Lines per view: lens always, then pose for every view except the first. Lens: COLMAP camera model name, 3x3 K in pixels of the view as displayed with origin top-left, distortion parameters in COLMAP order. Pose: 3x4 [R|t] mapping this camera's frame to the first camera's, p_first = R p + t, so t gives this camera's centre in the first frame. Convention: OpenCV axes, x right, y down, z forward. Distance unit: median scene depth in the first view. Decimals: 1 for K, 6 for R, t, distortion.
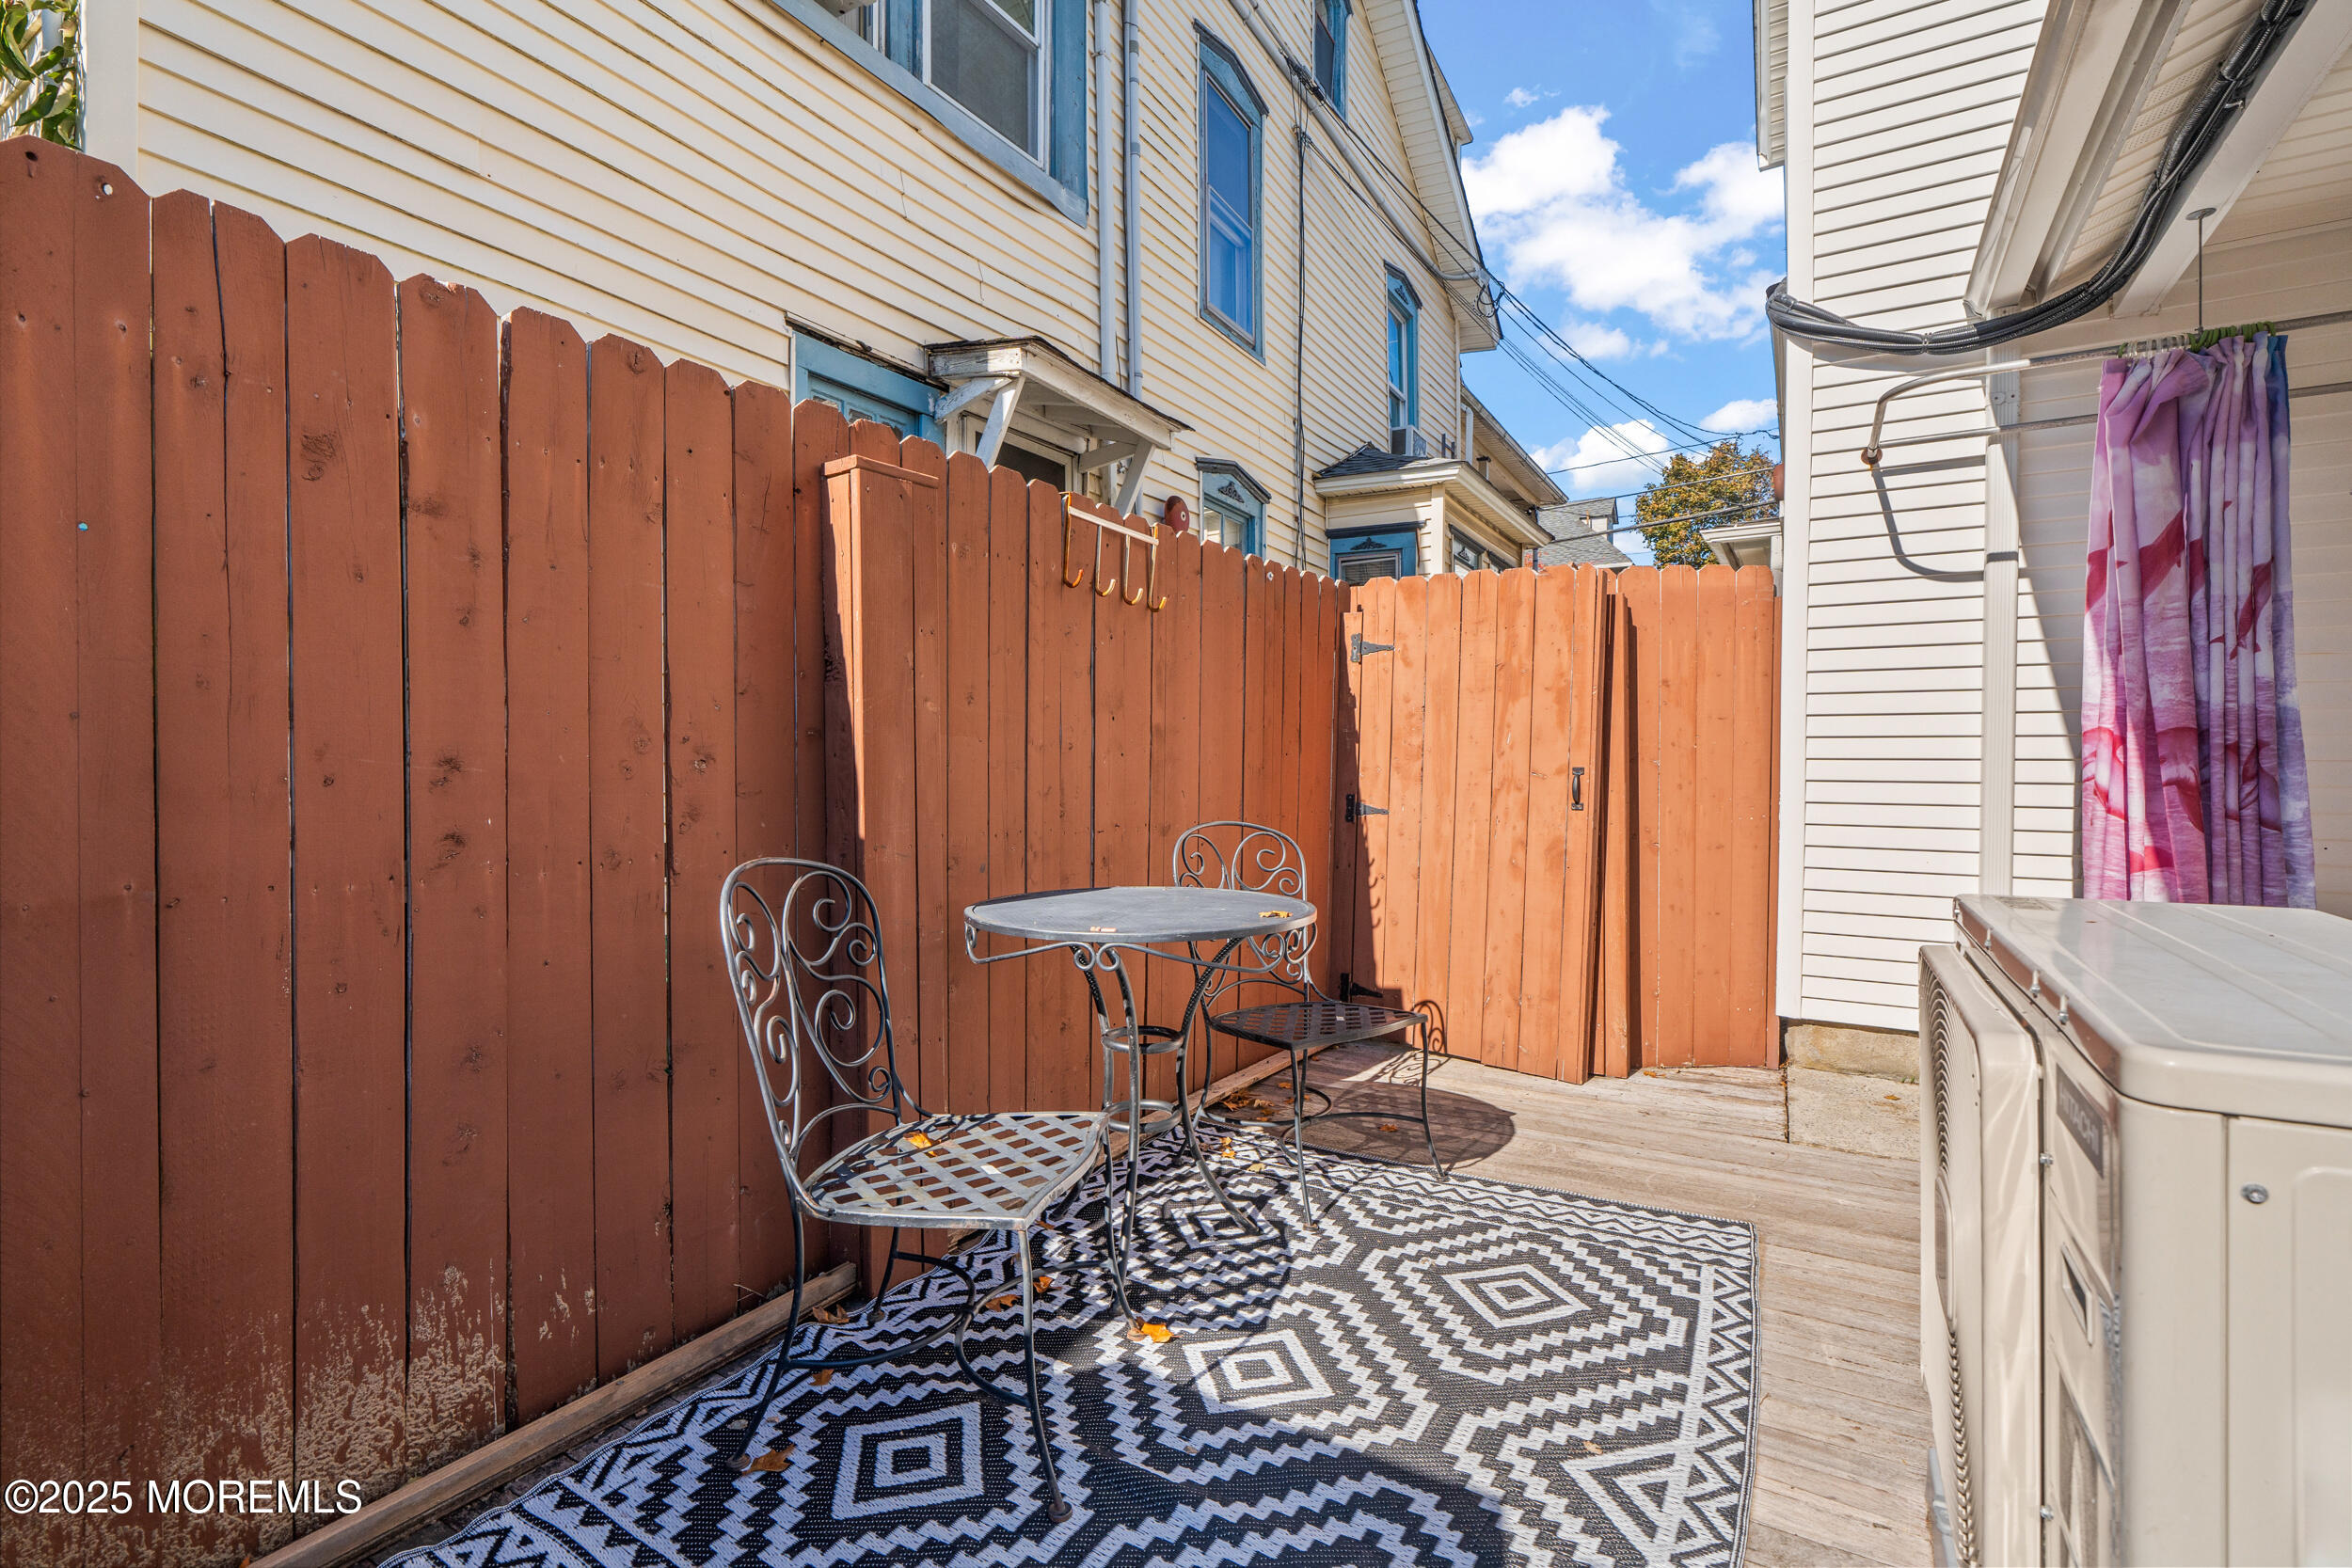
lens RADIAL K [[1083.1, 0, 1161.8], [0, 1083.1, 775.2], [0, 0, 1]] dist [-0.005598, -0.000365]
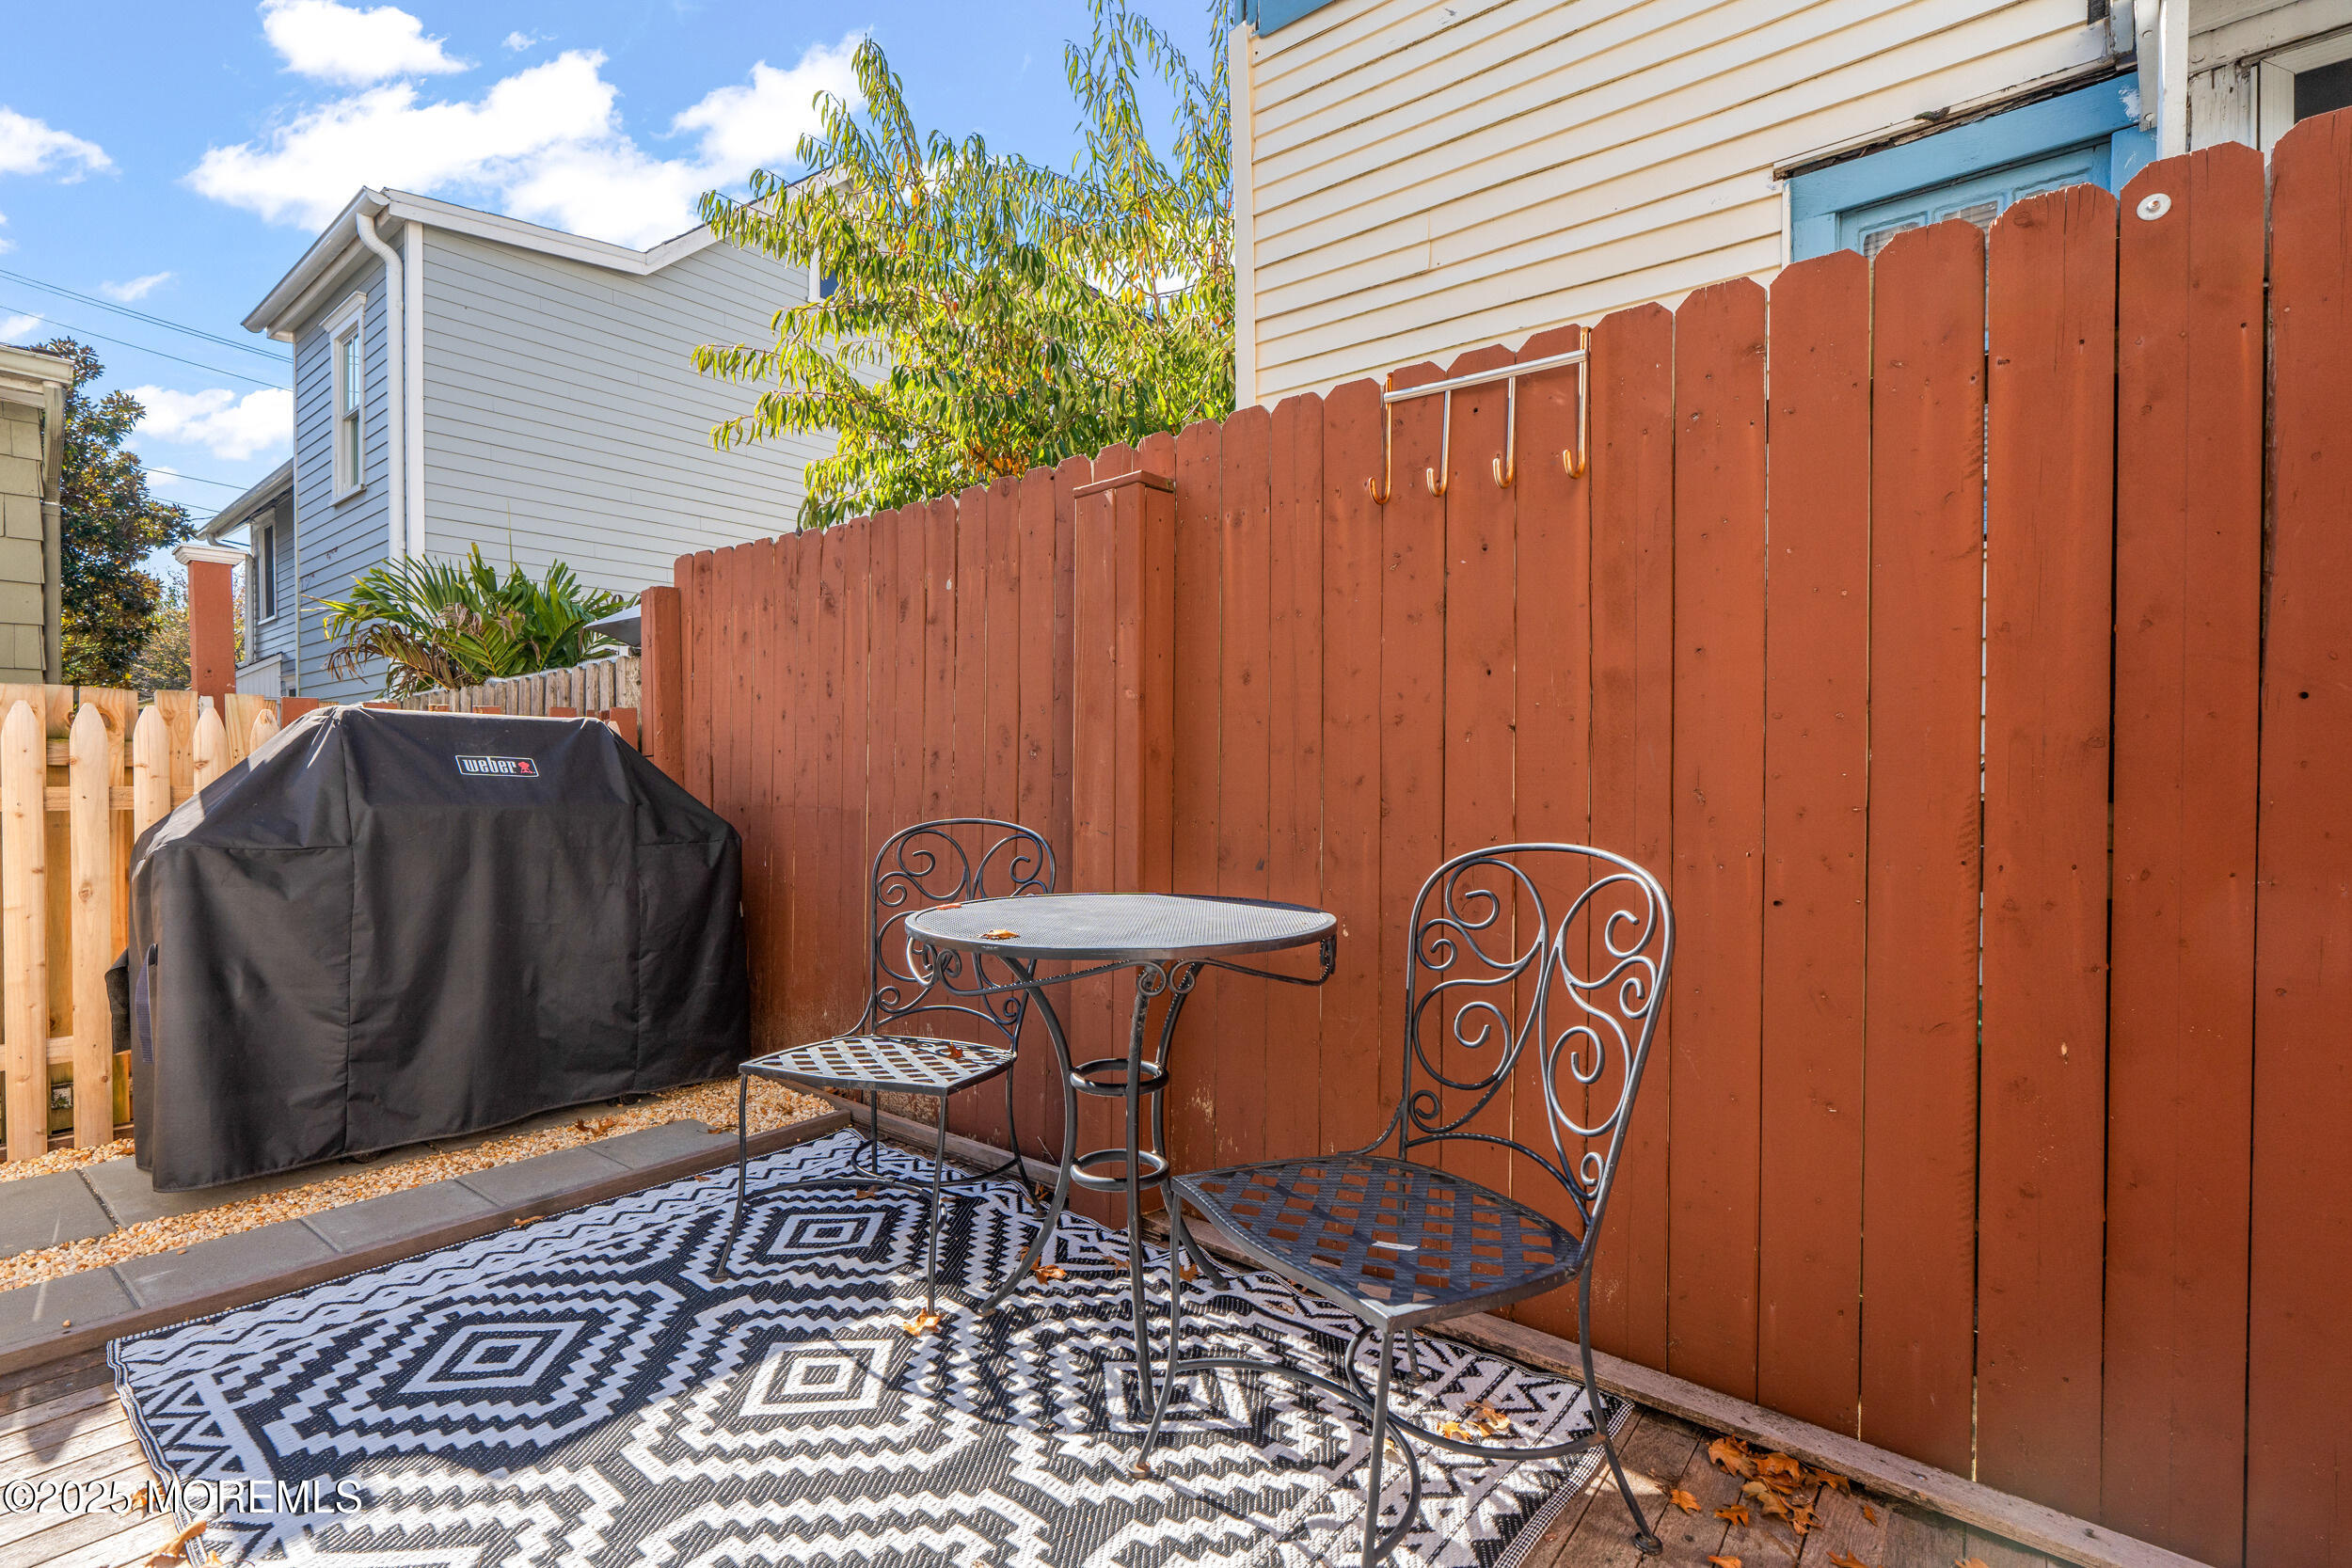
lens RADIAL K [[1083.1, 0, 1162.5], [0, 1083.1, 781.4], [0, 0, 1]] dist [-0.005598, -0.000365]
pose [[-0.139933, 0.003394, -0.990155, 0.854646], [-0.009728, 0.999941, 0.004802, 0.016813], [0.990113, 0.010304, -0.139892, 1.237722]]
